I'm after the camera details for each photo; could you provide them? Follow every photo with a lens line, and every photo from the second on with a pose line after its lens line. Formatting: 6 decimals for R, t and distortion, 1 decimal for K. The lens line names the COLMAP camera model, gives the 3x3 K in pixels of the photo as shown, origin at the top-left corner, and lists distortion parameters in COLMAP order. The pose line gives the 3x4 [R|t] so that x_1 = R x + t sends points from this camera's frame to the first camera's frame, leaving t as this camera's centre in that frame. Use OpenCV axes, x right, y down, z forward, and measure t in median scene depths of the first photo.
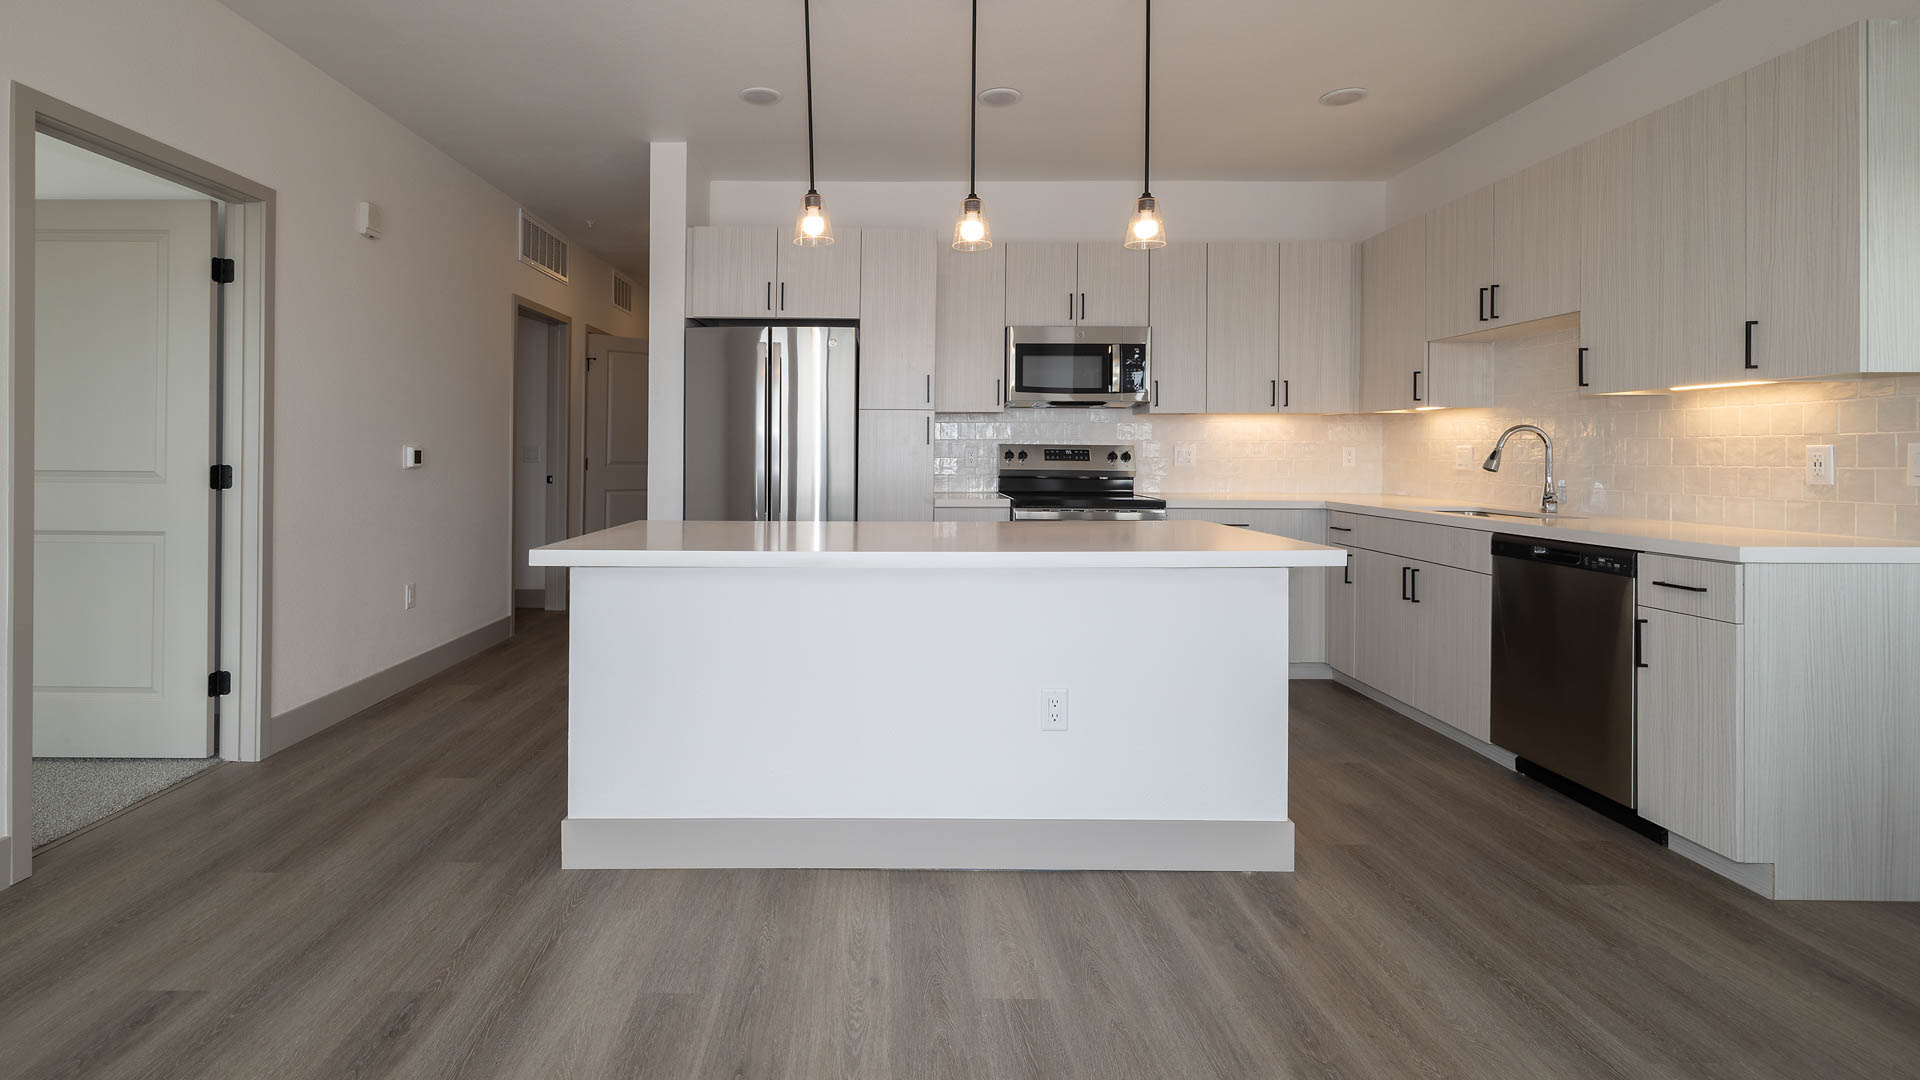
lens RADIAL K [[892.9, 0, 882.8], [0, 892.9, 480.4], [0, 0, 1]] dist [-0.000162, 0.000397]
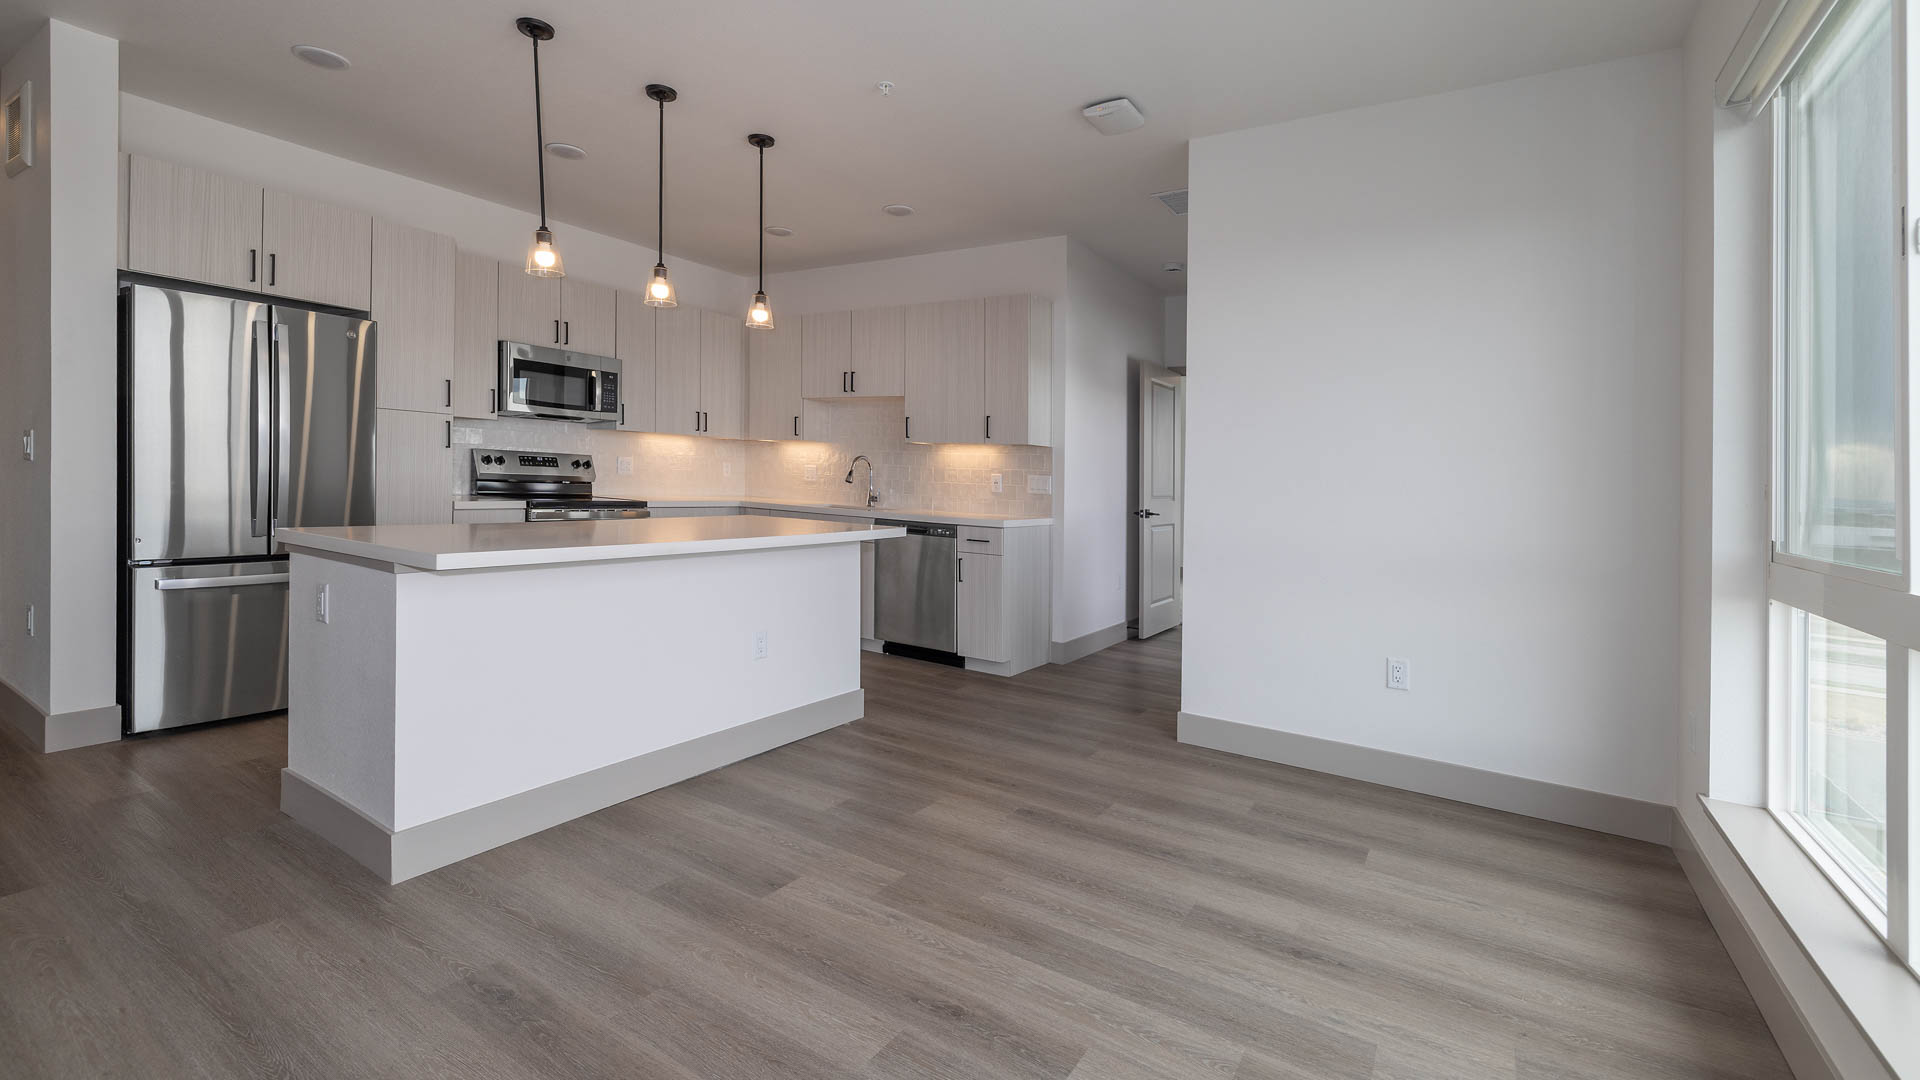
lens RADIAL K [[847.0, 0, 957.9], [0, 847.0, 484.0], [0, 0, 1]] dist [-0.000521, -0.000176]
pose [[0.523517, 0.009804, 0.851959, -0.578927], [-0.013965, 0.999898, -0.002925, -0.006108], [-0.851901, -0.010366, 0.523601, -0.003406]]
